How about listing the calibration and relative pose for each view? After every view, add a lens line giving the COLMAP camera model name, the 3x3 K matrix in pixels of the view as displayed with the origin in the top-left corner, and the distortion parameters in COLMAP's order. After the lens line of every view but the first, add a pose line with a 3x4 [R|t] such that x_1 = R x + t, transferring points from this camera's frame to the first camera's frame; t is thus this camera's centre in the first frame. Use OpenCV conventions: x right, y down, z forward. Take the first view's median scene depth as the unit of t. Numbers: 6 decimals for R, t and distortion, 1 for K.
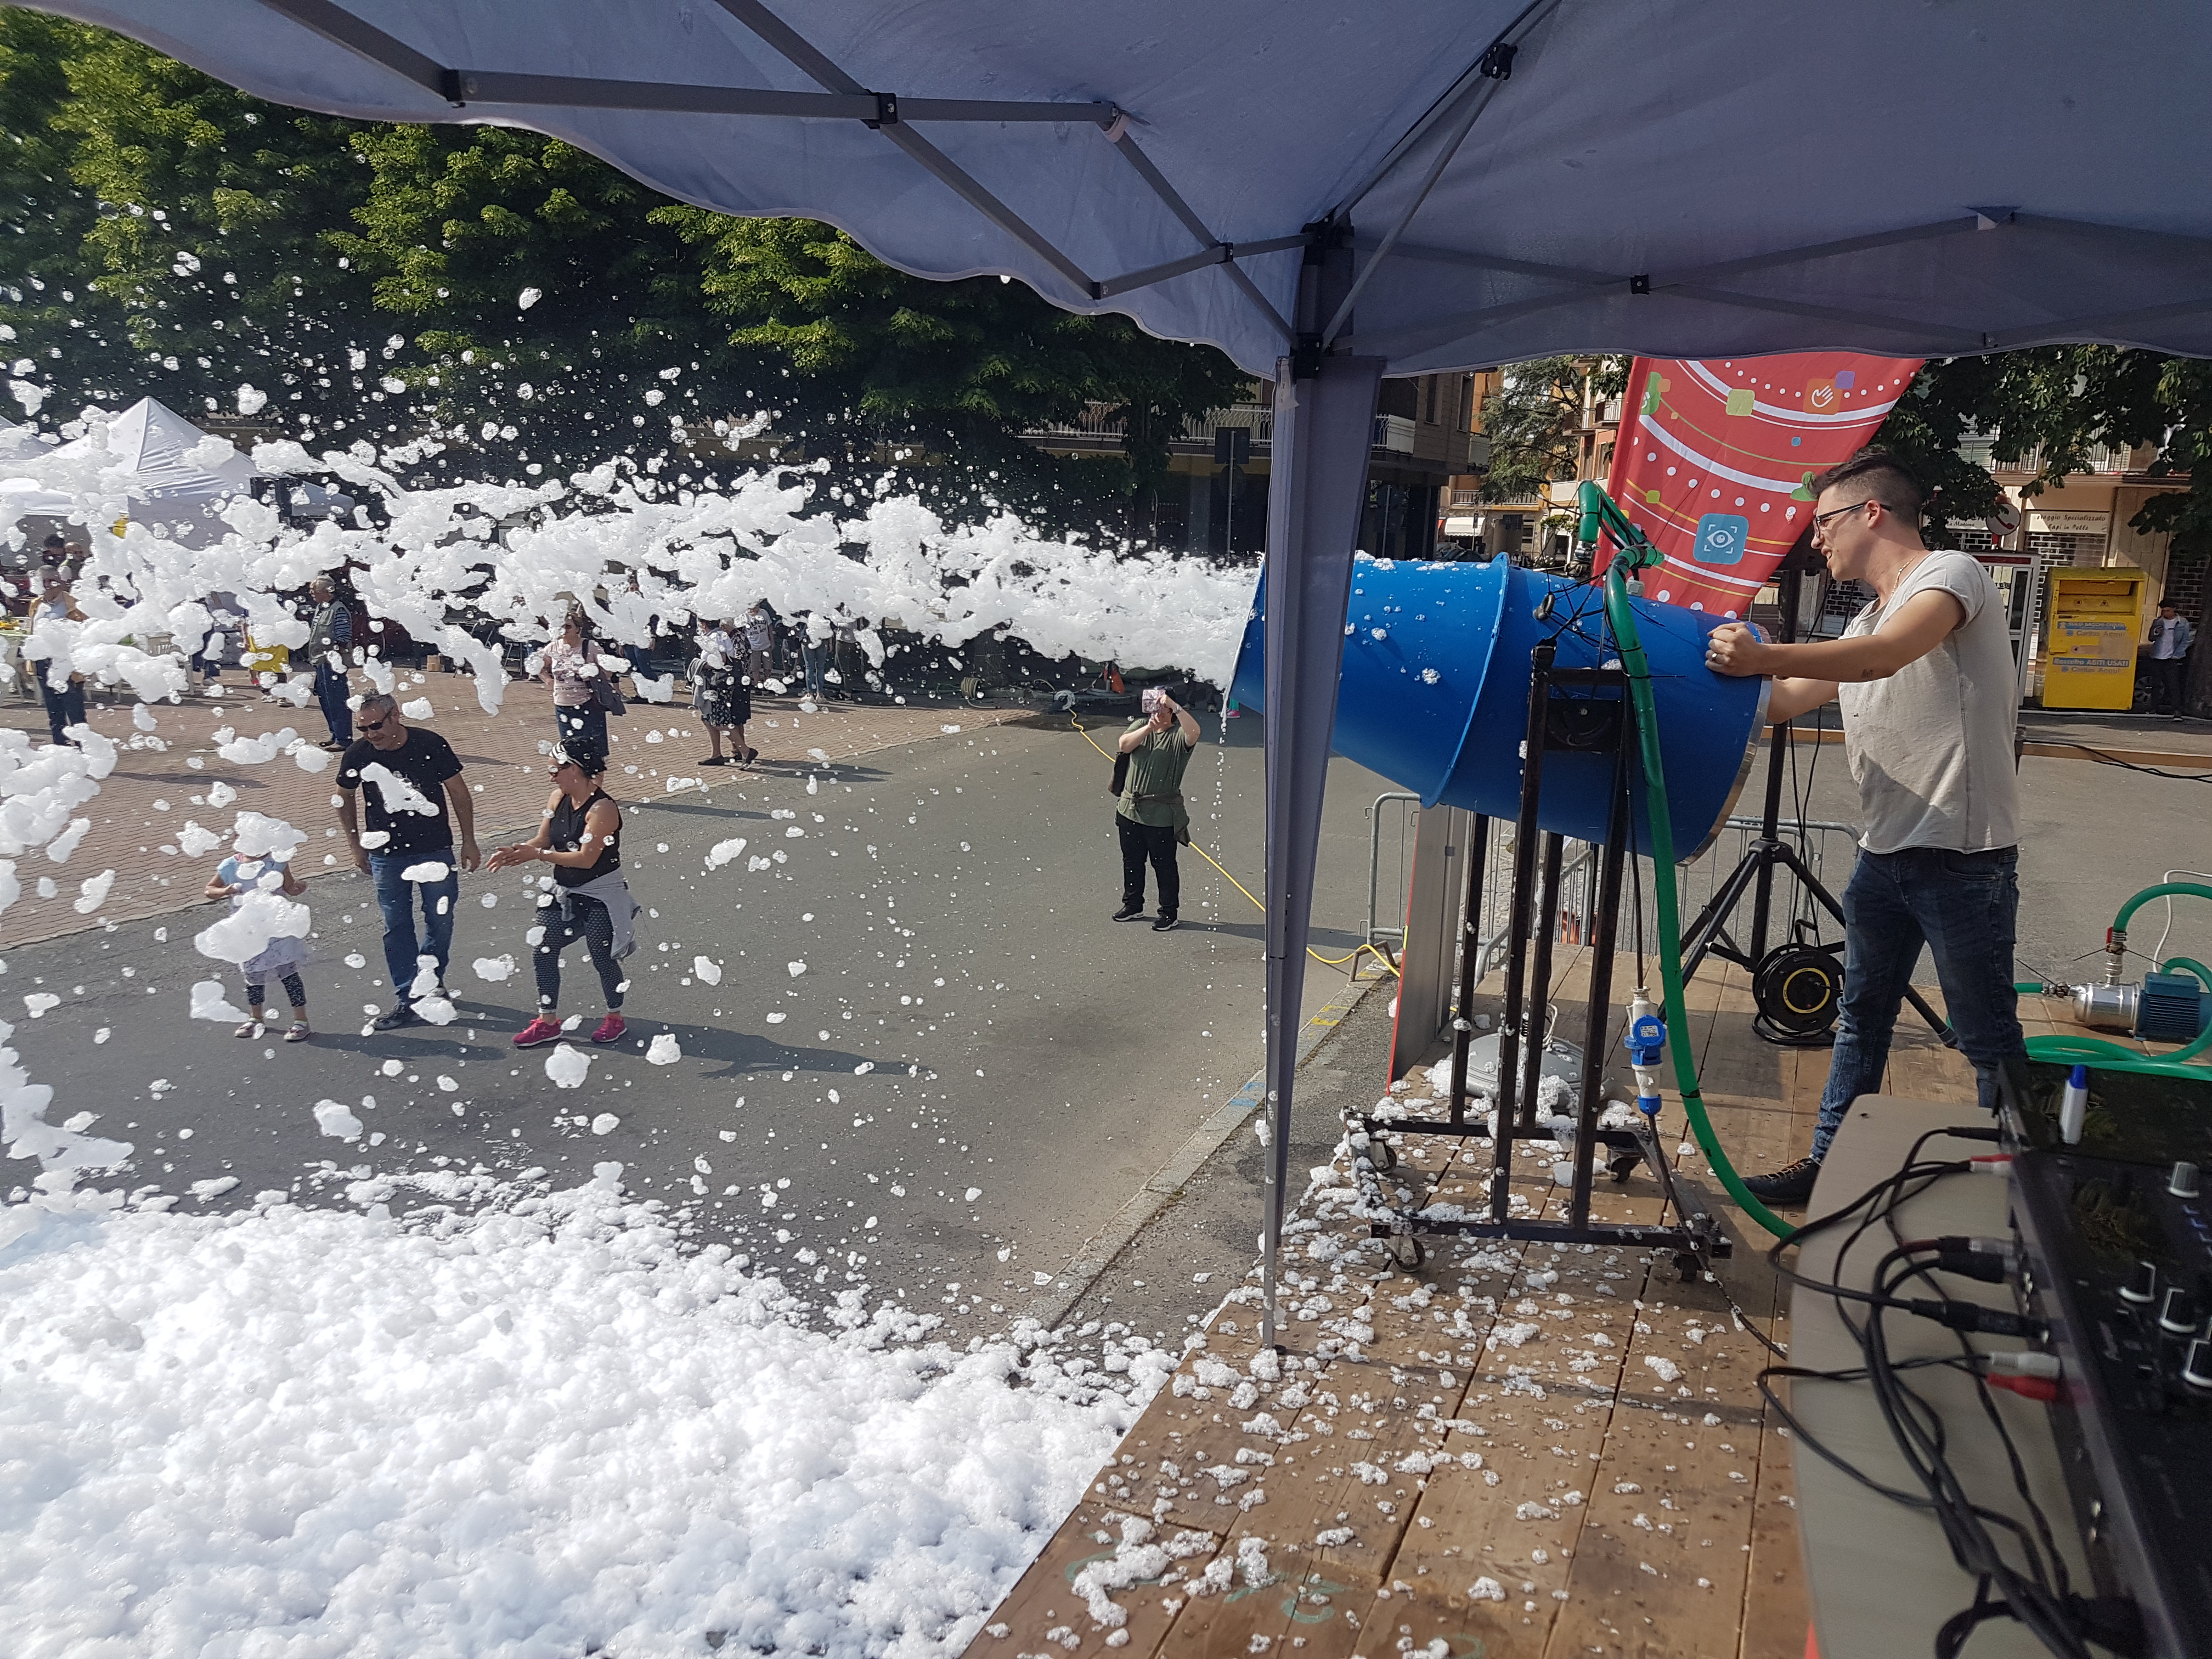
lens RADIAL K [[1688.0, 0, 1113.9], [0, 1688.0, 842.7], [0, 0, 1]] dist [0.047979, -0.106789]
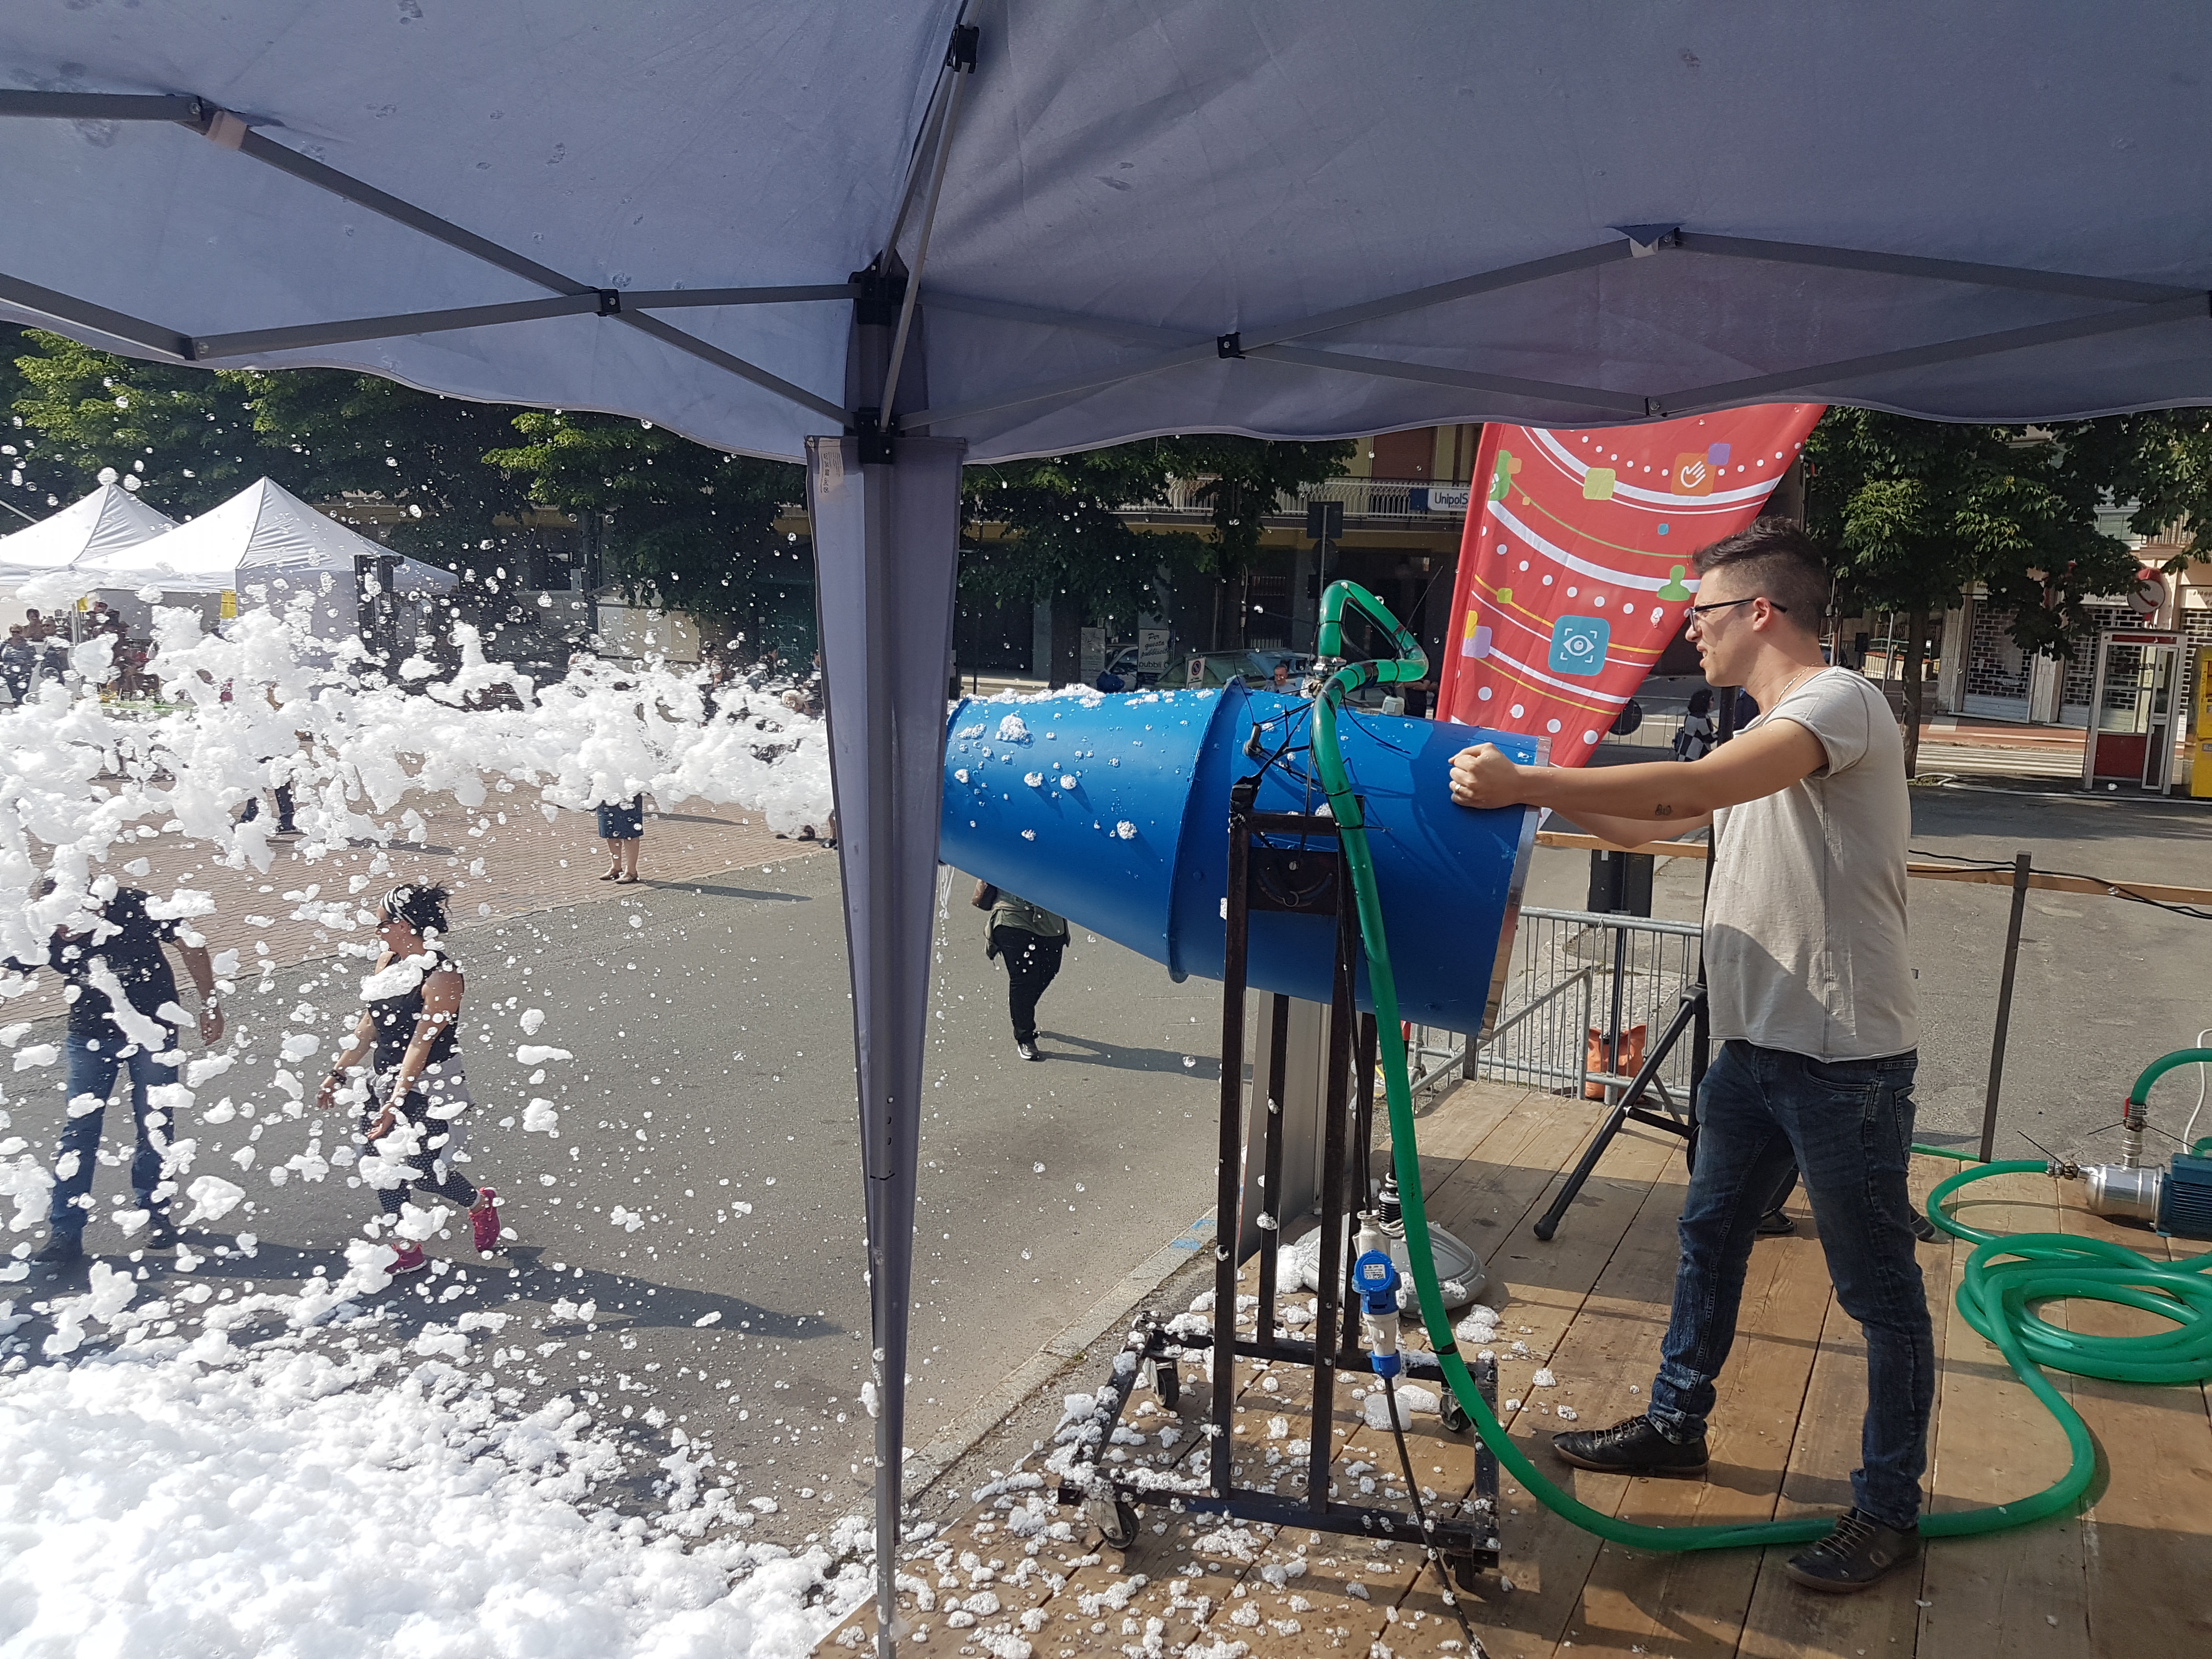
lens RADIAL K [[1688.0, 0, 1098.6], [0, 1688.0, 833.5], [0, 0, 1]] dist [0.047979, -0.106789]
pose [[0.996463, 0.011255, -0.083272, 0.154453], [-0.015219, 0.998773, -0.047125, -0.034980], [0.082640, 0.048226, 0.995412, 0.122006]]
